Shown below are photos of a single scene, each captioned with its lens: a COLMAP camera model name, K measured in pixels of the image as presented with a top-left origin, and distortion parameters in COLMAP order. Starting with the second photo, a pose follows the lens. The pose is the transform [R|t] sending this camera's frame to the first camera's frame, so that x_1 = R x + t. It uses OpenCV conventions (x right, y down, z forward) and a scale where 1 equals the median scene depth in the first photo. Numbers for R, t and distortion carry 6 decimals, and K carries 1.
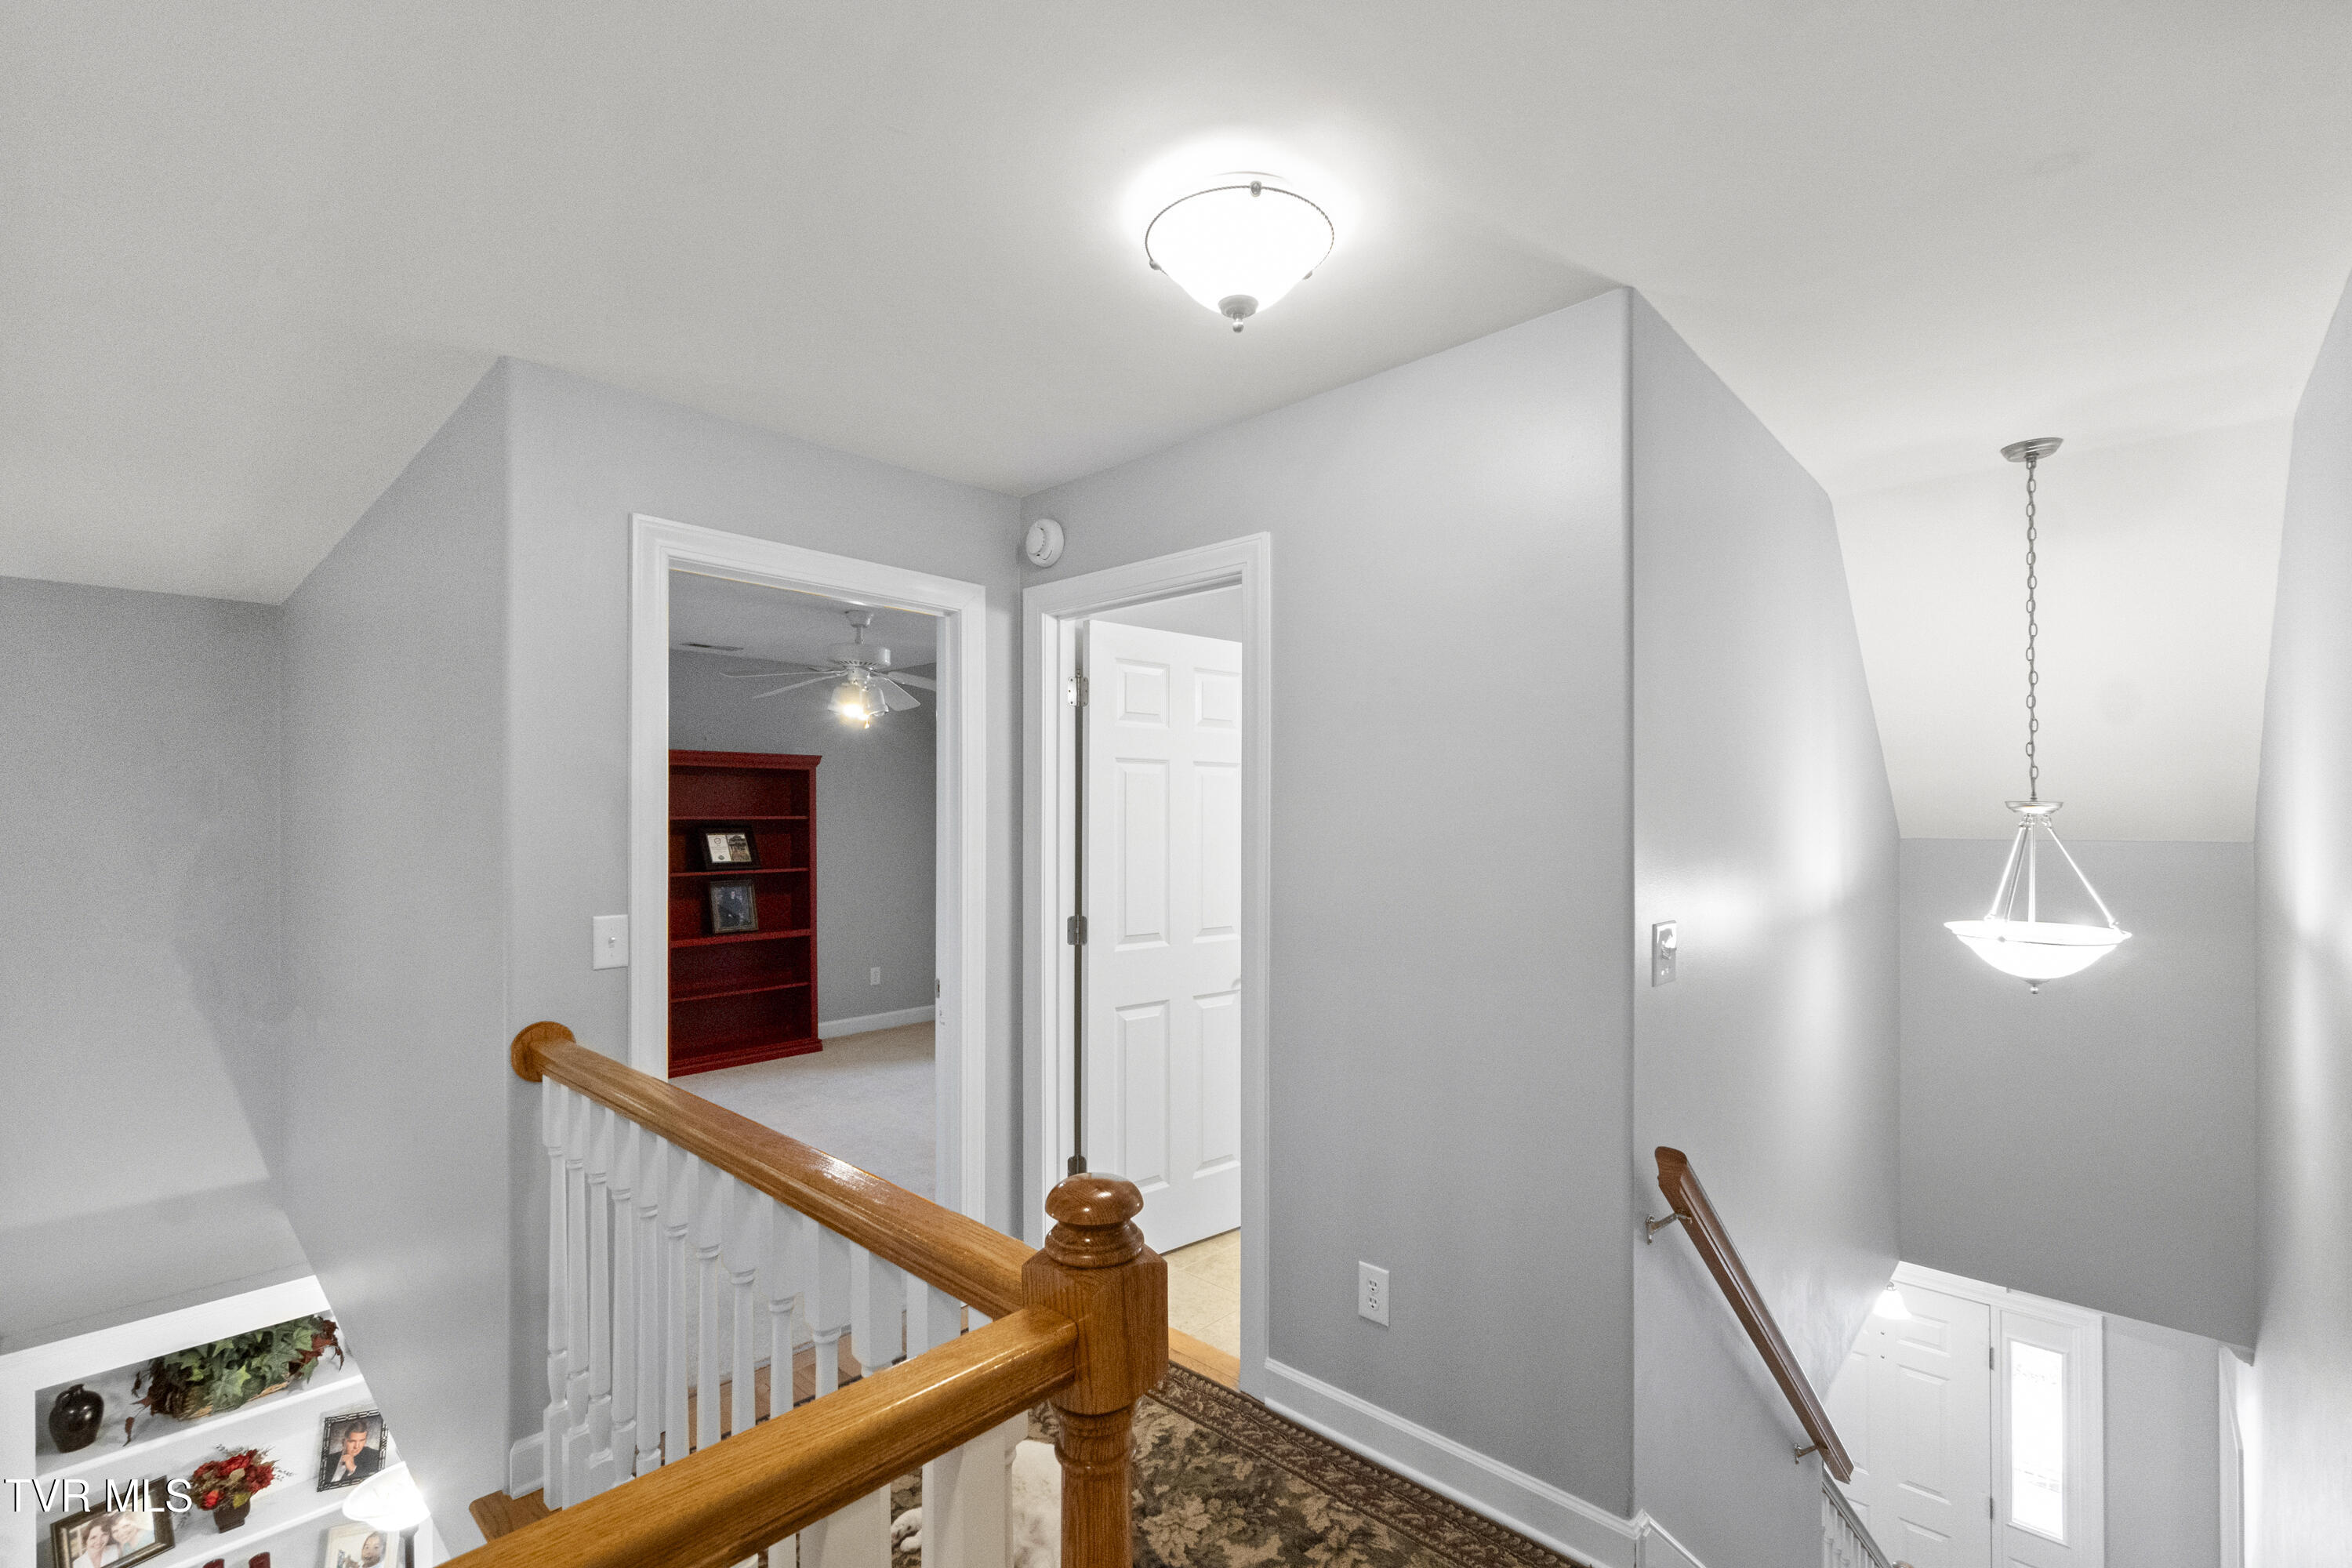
lens RADIAL K [[1023.4, 0, 1183.2], [0, 1023.4, 804.4], [0, 0, 1]] dist [-0.002802, 0.001539]
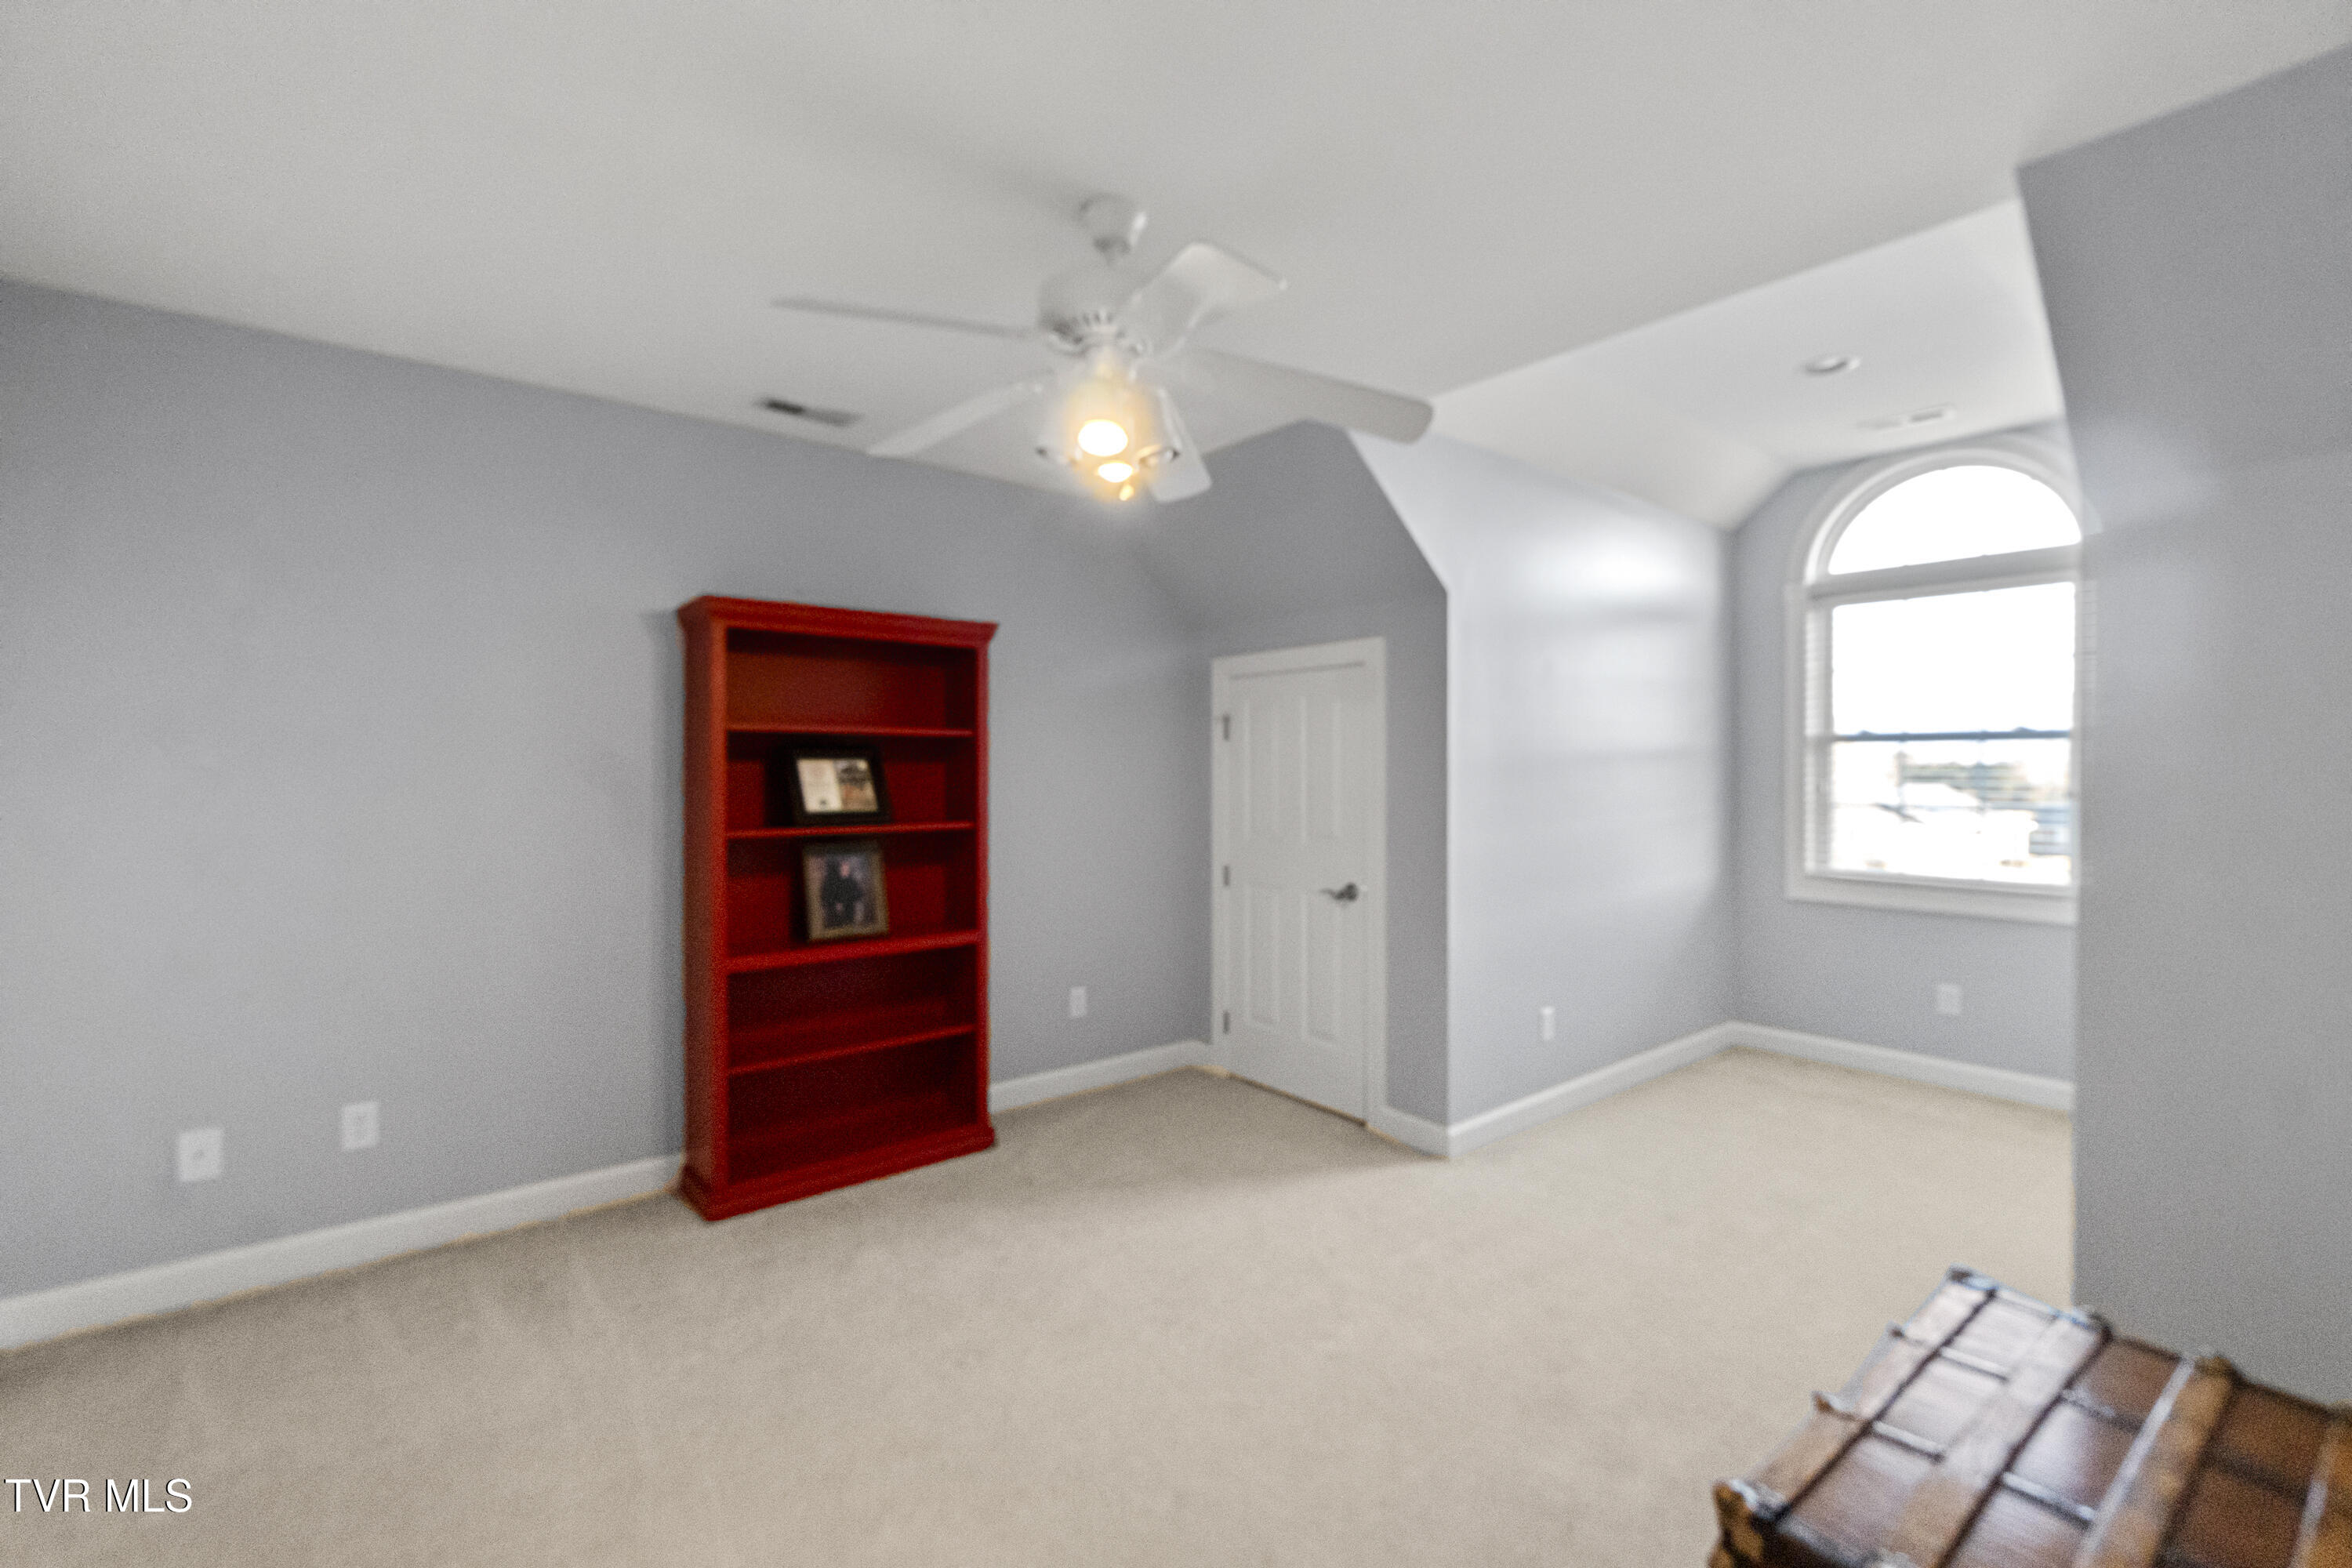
lens RADIAL K [[1023.4, 0, 1163.6], [0, 1023.4, 766.4], [0, 0, 1]] dist [-0.002802, 0.001539]
pose [[0.988729, 0.008085, -0.149497, -0.185981], [-0.005418, 0.999819, 0.018241, 0.021184], [0.149617, -0.017226, 0.988594, 0.476028]]
